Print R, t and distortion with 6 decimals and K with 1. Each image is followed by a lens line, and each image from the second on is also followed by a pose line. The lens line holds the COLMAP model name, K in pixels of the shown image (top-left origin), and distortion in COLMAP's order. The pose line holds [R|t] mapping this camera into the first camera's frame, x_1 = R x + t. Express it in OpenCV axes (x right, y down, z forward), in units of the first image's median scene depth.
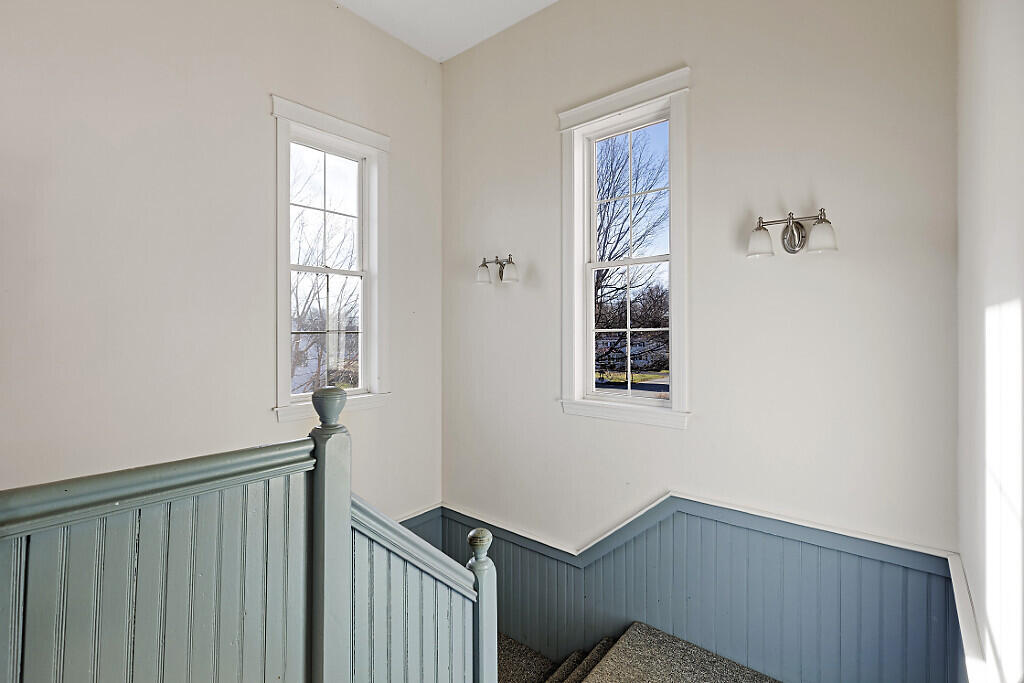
lens RADIAL K [[467.9, 0, 505.1], [0, 467.9, 326.7], [0, 0, 1]] dist [-0.001176, 0.000431]
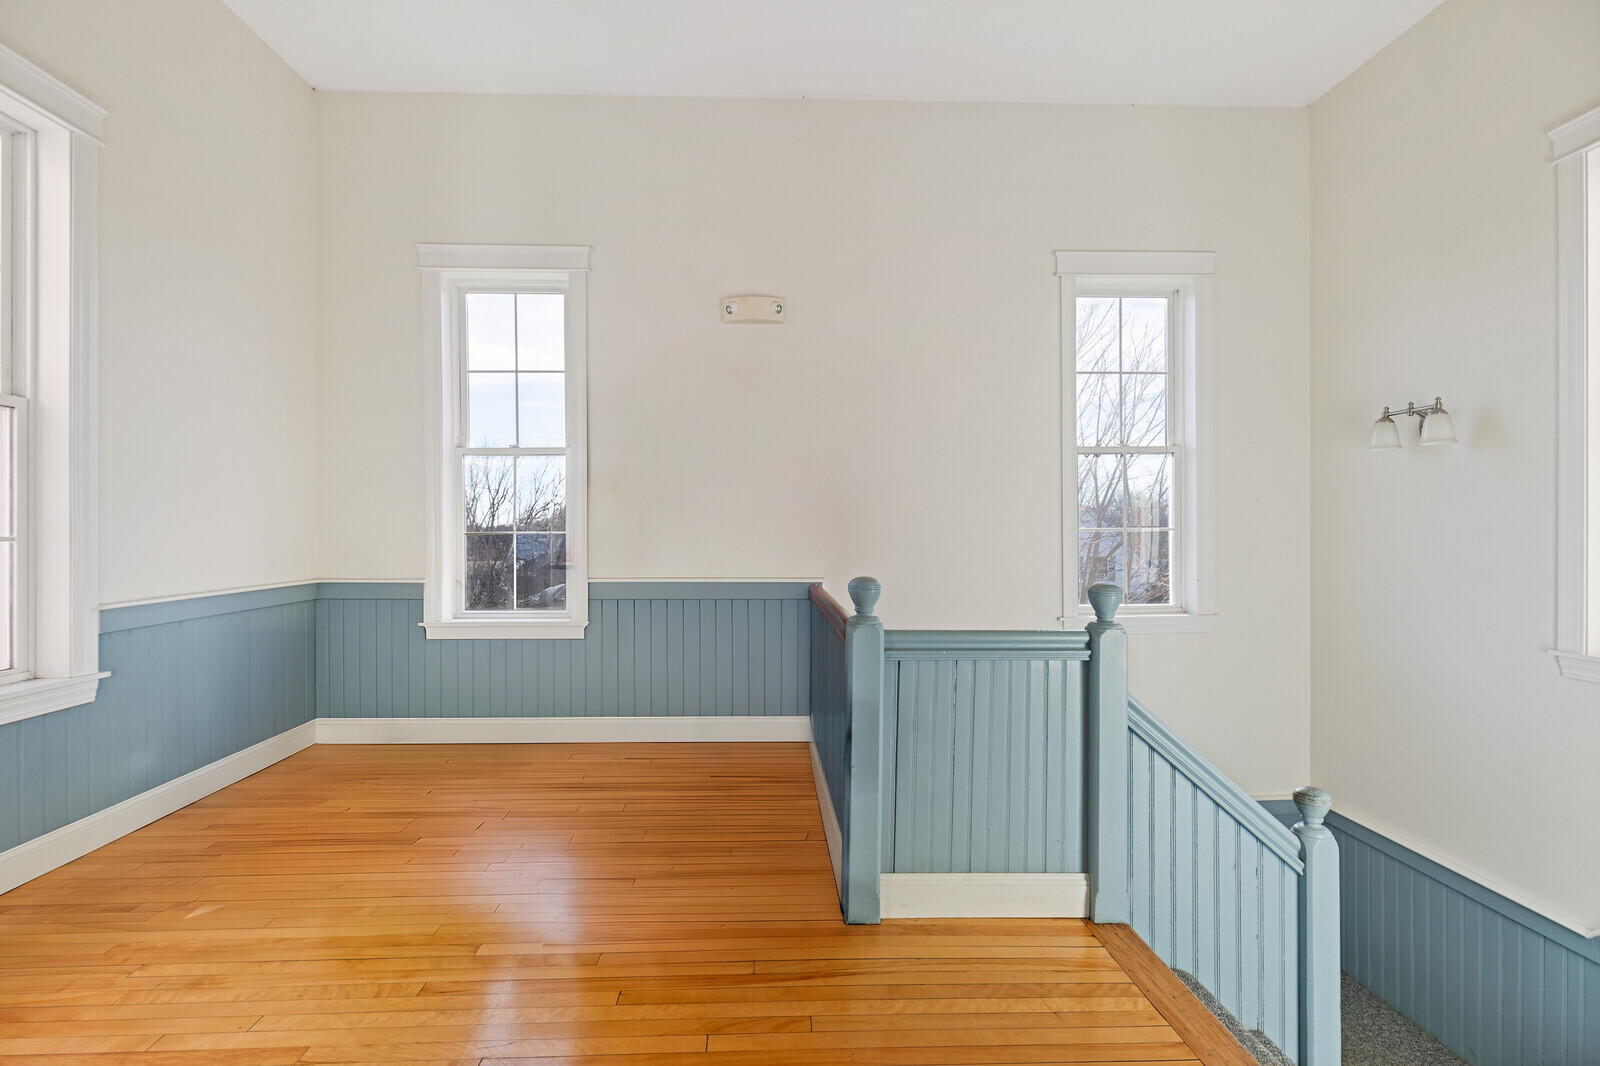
lens RADIAL K [[731.1, 0, 791.6], [0, 731.1, 531.9], [0, 0, 1]] dist [-0.001176, 0.000431]
pose [[0.682686, 0.001852, -0.730710, 0.245230], [0.009950, 0.999881, 0.011830, -0.005749], [0.730644, -0.015347, 0.682586, -0.443010]]
